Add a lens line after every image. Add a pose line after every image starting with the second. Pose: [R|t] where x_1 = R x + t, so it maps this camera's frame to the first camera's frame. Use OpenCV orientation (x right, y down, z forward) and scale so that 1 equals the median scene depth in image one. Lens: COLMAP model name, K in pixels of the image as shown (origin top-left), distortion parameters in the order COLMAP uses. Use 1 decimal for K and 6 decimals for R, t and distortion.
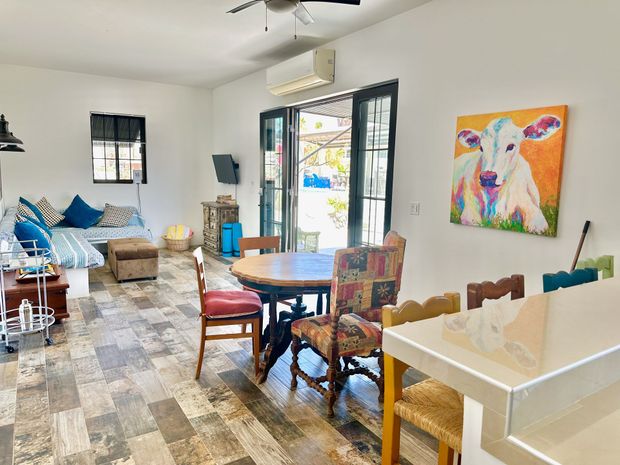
lens RADIAL K [[435.1, 0, 310.0], [0, 435.1, 232.5], [0, 0, 1]] dist [0.002353, -0.000149]
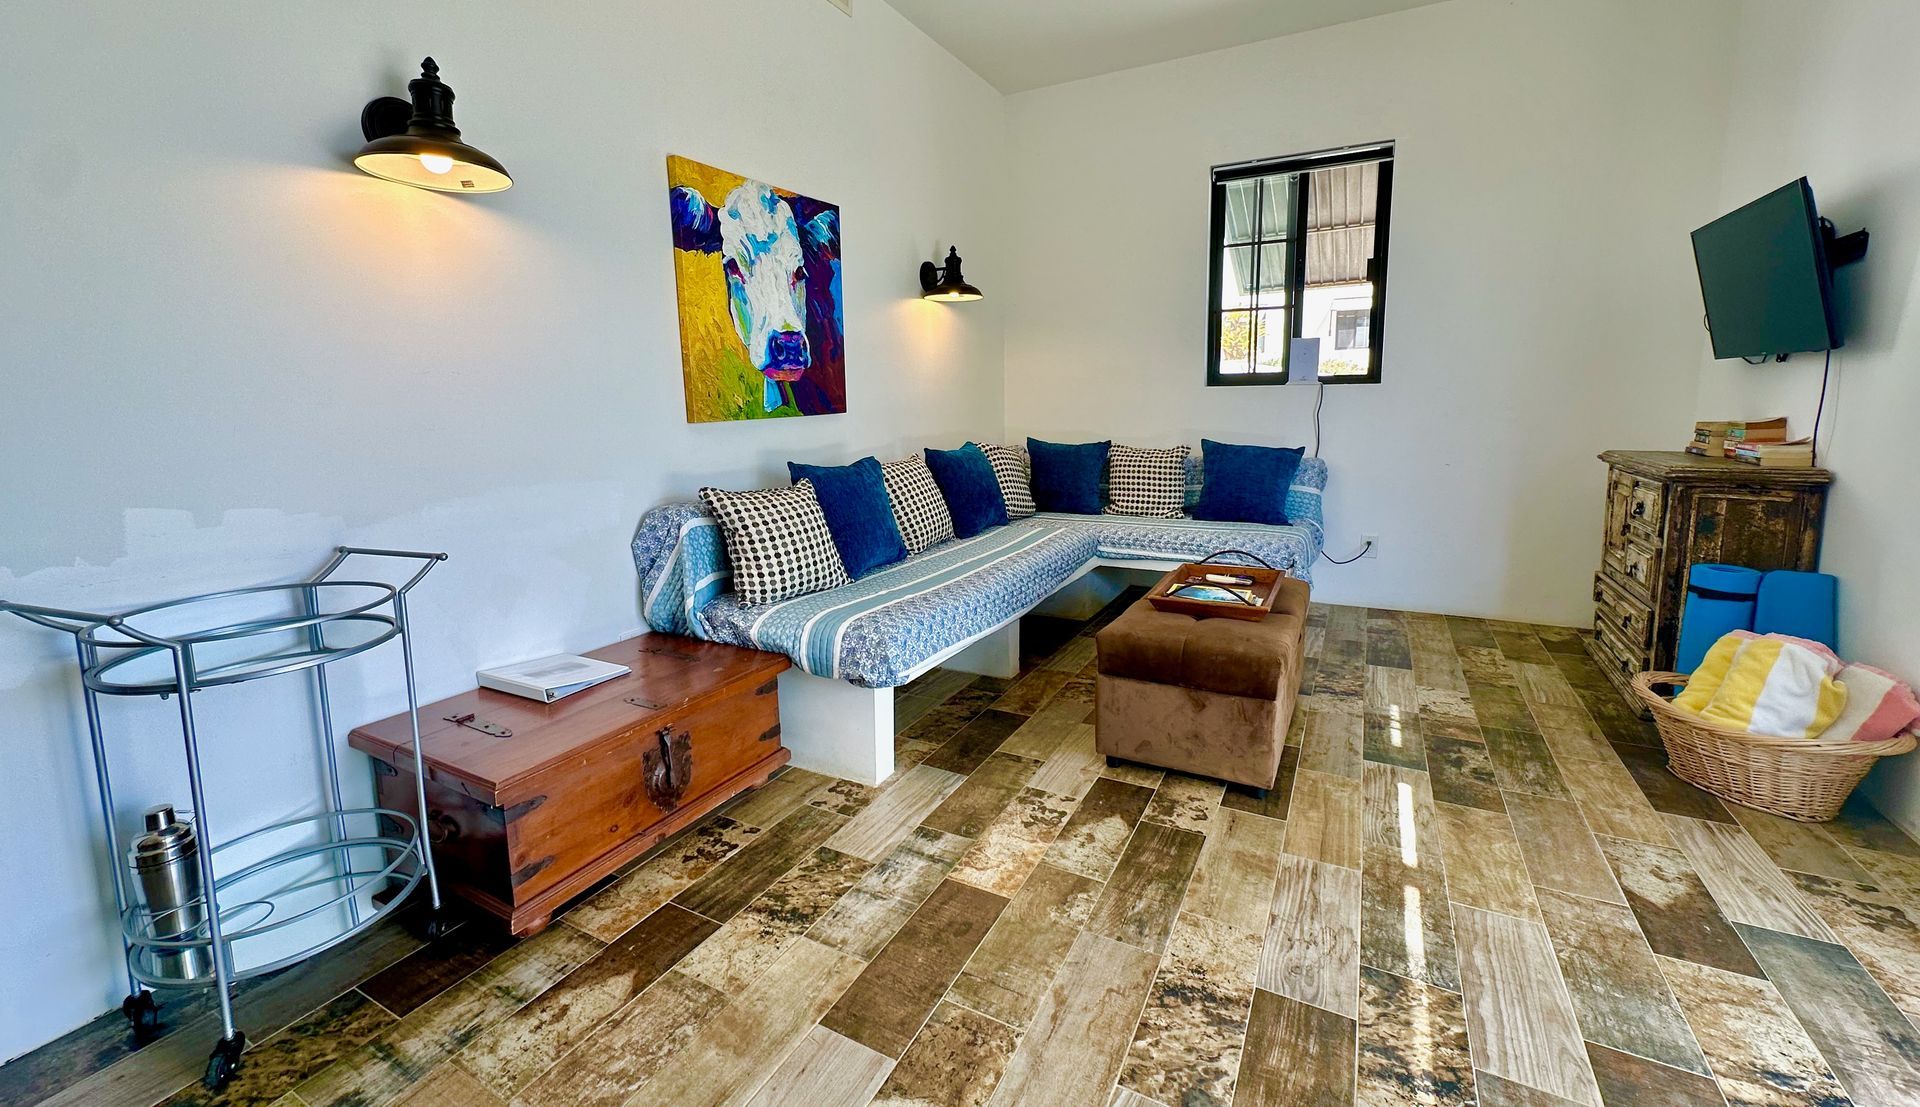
lens RADIAL K [[769.7, 0, 960.4], [0, 769.7, 498.5], [0, 0, 1]] dist [-0.001683, -0.000084]
pose [[0.495089, 0.080111, -0.865141, -0.069617], [-0.095429, 0.994730, 0.037500, -0.030288], [0.863586, 0.063993, 0.500125, 0.544375]]
